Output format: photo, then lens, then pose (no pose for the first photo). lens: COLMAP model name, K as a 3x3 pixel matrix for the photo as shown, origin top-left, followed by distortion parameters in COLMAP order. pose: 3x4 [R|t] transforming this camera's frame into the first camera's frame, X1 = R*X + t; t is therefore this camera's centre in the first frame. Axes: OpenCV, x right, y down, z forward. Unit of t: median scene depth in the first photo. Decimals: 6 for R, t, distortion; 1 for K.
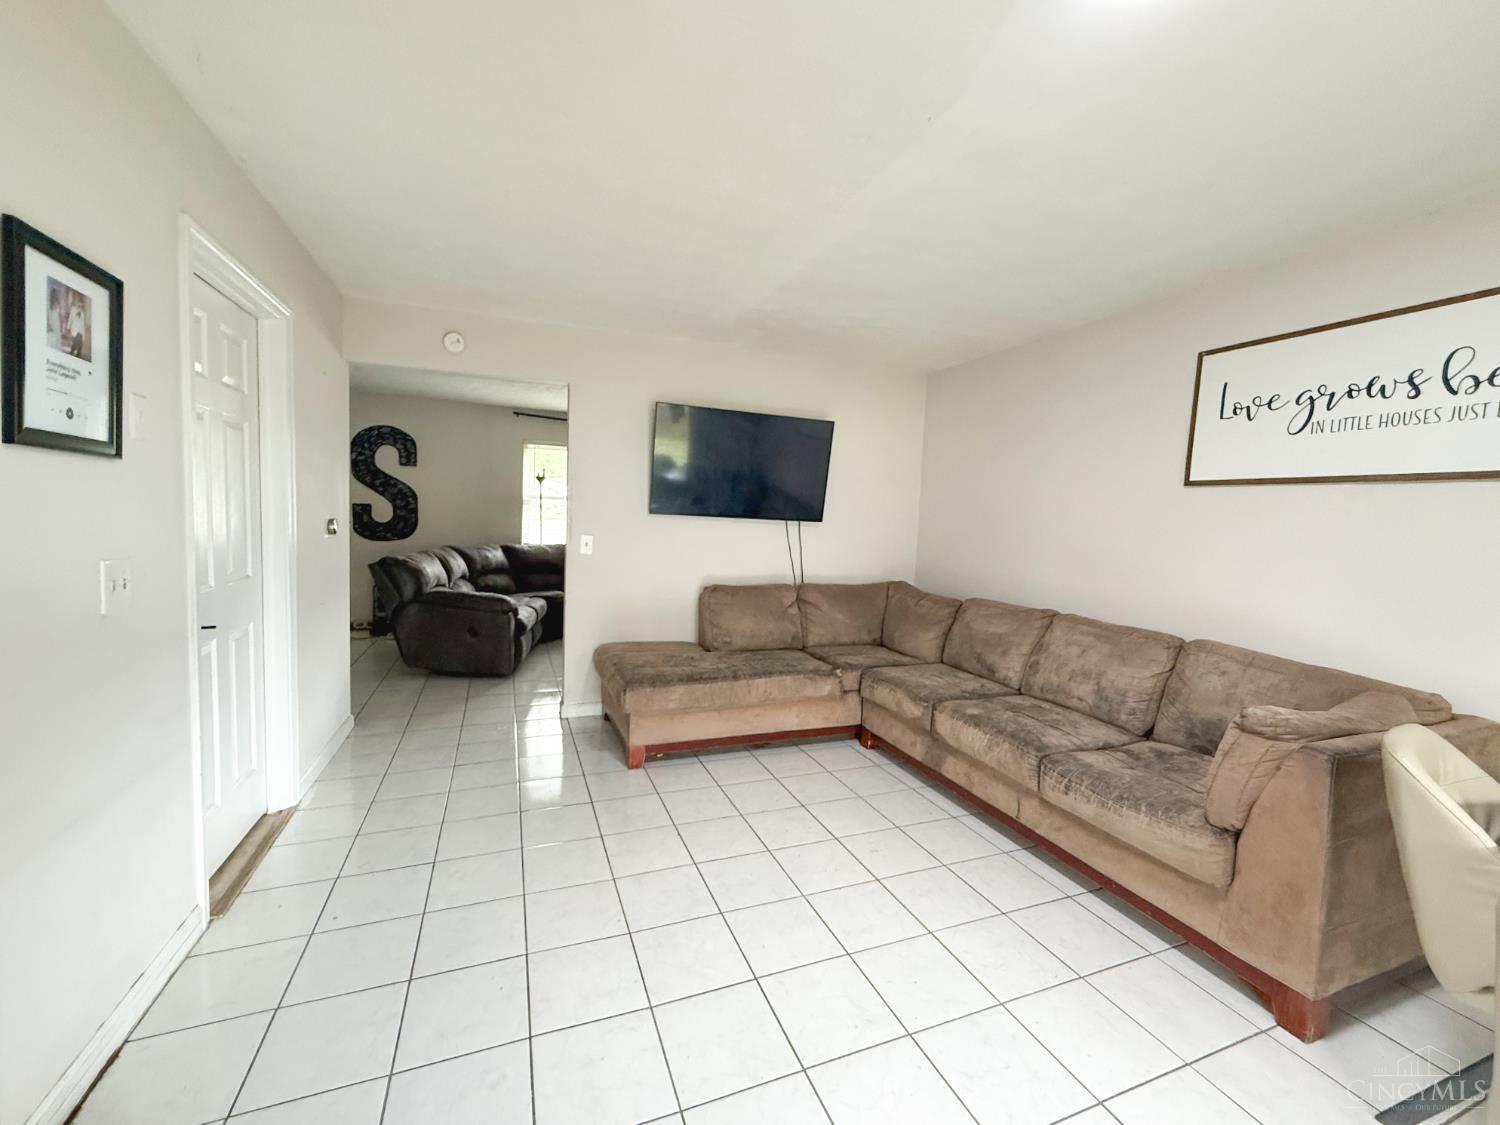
lens RADIAL K [[611.7, 0, 761.5], [0, 611.7, 565.3], [0, 0, 1]] dist [0.001058, -0.000220]
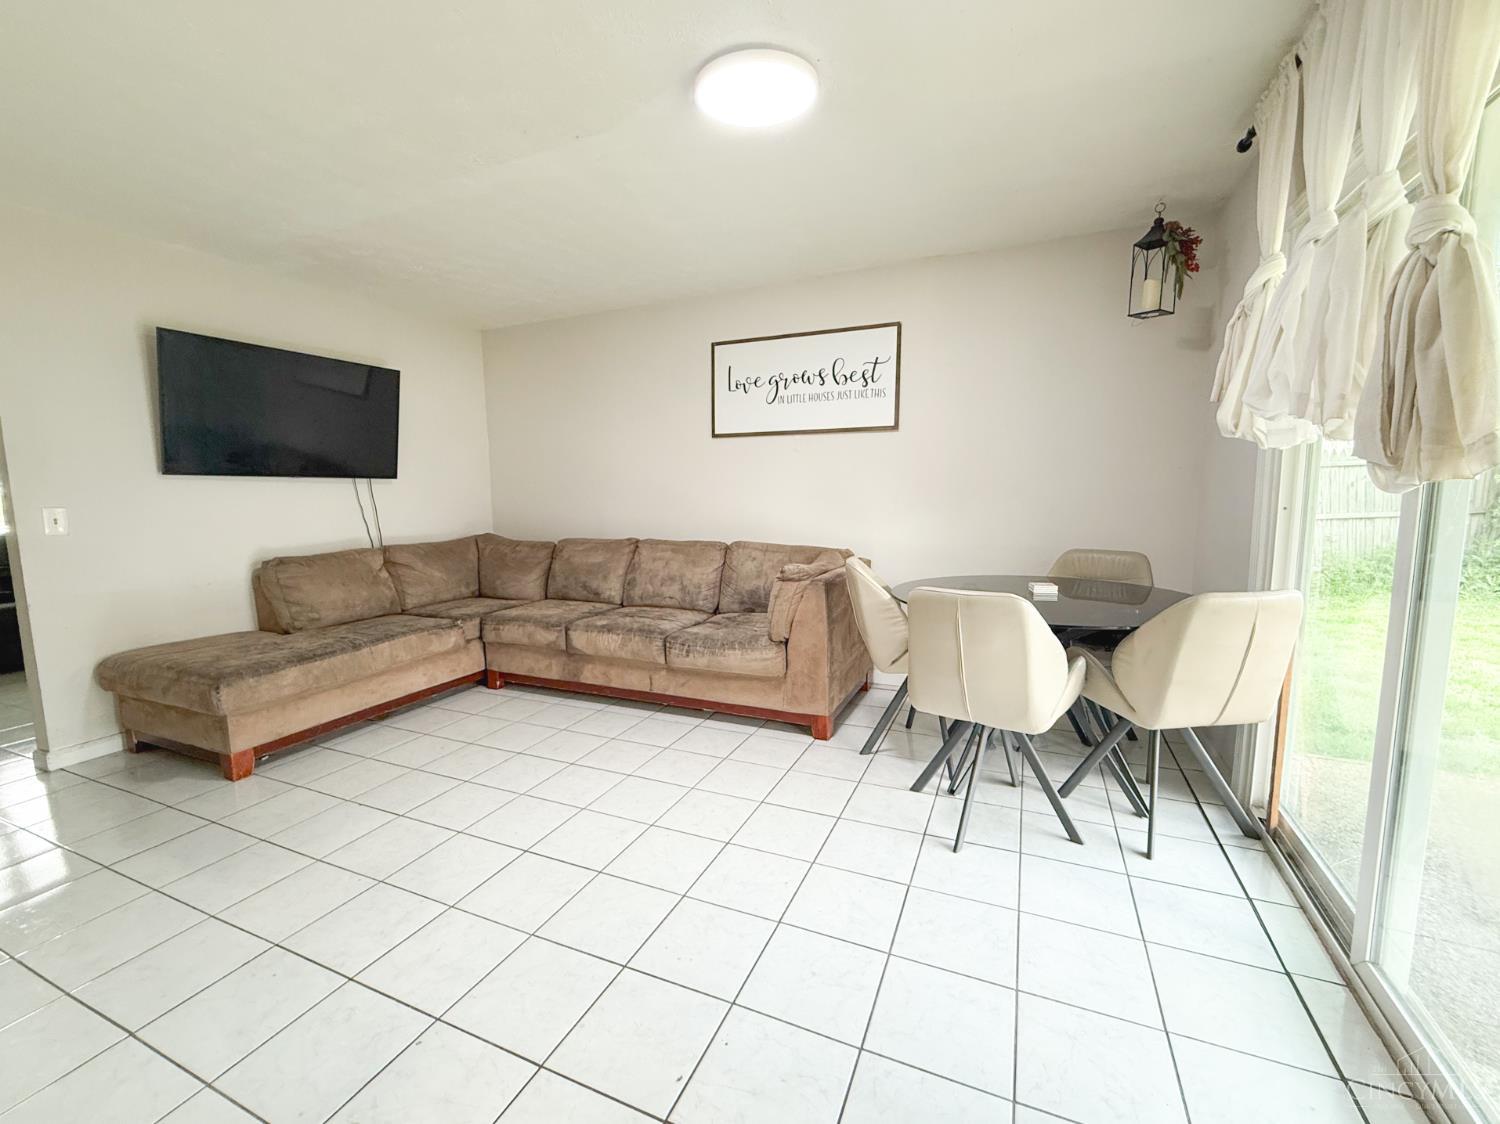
lens RADIAL K [[611.7, 0, 761.5], [0, 611.7, 564.8], [0, 0, 1]] dist [0.001058, -0.000220]
pose [[0.707349, -0.141083, 0.692642, -0.238581], [0.100045, 0.989997, 0.099482, 0.031029], [-0.699749, -0.001073, 0.714388, -0.090779]]
